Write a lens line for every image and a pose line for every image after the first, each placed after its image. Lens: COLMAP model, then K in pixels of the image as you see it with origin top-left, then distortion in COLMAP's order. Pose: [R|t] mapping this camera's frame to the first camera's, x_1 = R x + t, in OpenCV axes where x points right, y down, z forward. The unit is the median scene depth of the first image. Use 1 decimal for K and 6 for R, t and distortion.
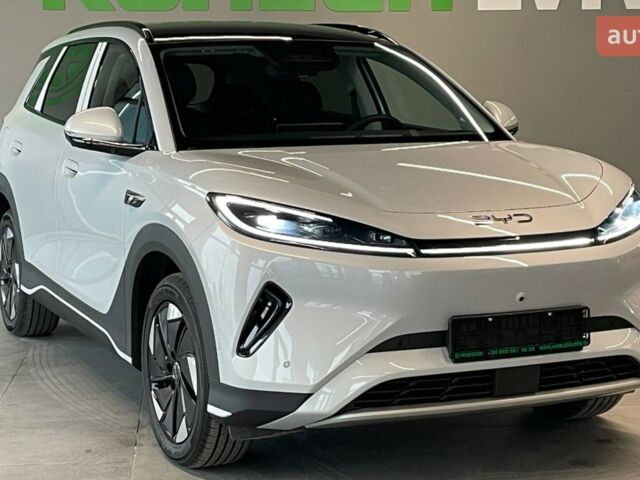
lens RADIAL K [[1383.0, 0, 320.1], [0, 1383.0, 238.9], [0, 0, 1]] dist [0.117465, 0.000000]
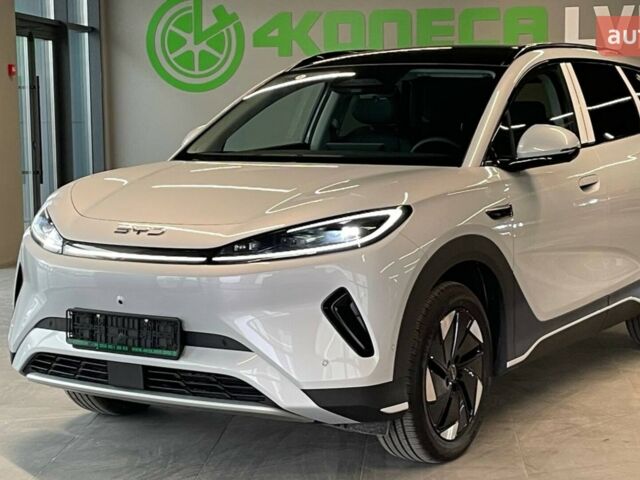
lens RADIAL K [[1383.0, 0, 319.6], [0, 1383.0, 241.6], [0, 0, 1]] dist [0.117465, 0.000000]
pose [[0.541939, 0.092874, -0.835270, 1.143412], [-0.096509, 0.994178, 0.047926, -0.072694], [0.834858, 0.054638, 0.547747, 0.515176]]
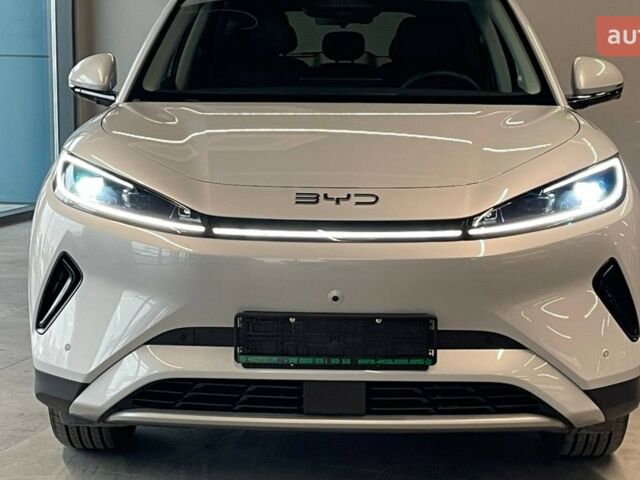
lens RADIAL K [[1383.0, 0, 319.6], [0, 1383.0, 240.2], [0, 0, 1]] dist [0.117465, 0.000000]
pose [[0.894476, 0.077632, -0.440324, 0.484053], [-0.062833, 0.996864, 0.048114, -0.028557], [0.442679, -0.015370, 0.896549, 0.270126]]
